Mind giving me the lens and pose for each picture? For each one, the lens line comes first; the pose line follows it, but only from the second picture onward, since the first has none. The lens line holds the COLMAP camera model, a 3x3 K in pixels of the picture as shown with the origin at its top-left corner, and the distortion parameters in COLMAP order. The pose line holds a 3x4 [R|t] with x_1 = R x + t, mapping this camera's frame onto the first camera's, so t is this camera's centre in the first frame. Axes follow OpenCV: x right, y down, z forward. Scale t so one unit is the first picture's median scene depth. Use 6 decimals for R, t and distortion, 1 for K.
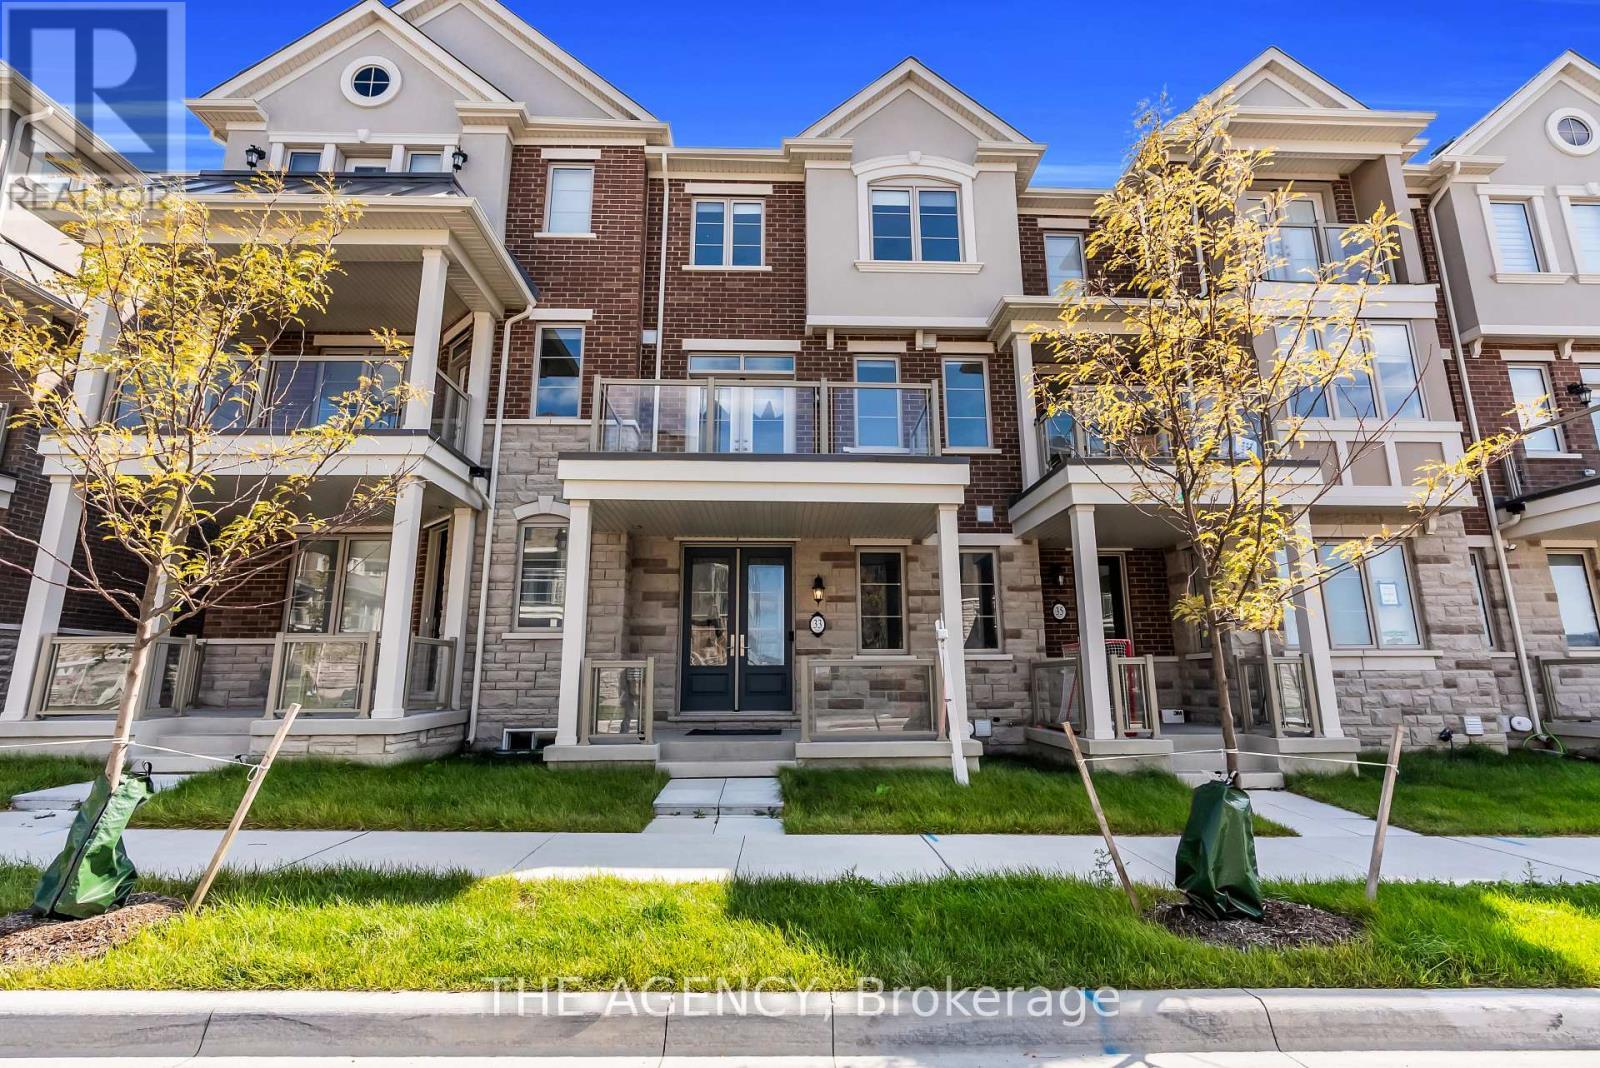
lens RADIAL K [[723.1, 0, 800.0], [0, 723.1, 534.0], [0, 0, 1]] dist [-0.008724, 0.003399]
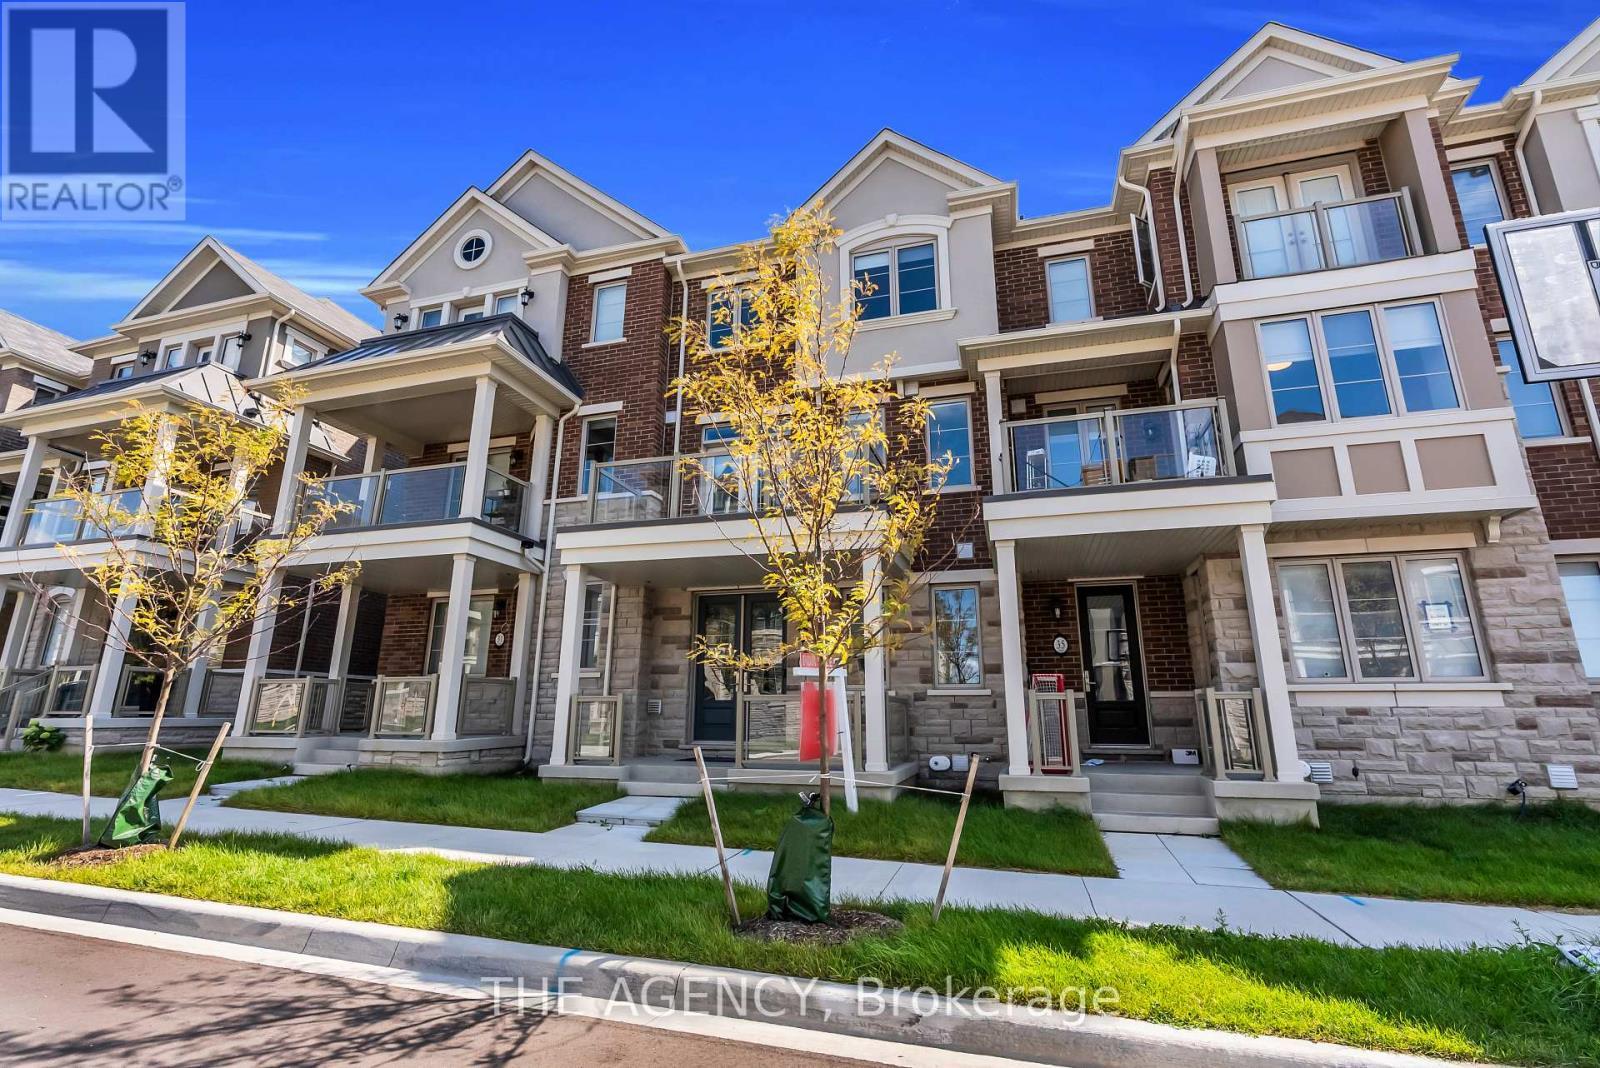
lens RADIAL K [[723.1, 0, 800.0], [0, 723.1, 534.0], [0, 0, 1]] dist [-0.008724, 0.003399]
pose [[0.948105, -0.069416, -0.310286, 0.373815], [0.054620, 0.996928, -0.056132, -0.007080], [0.313230, 0.036272, 0.948984, -0.044139]]
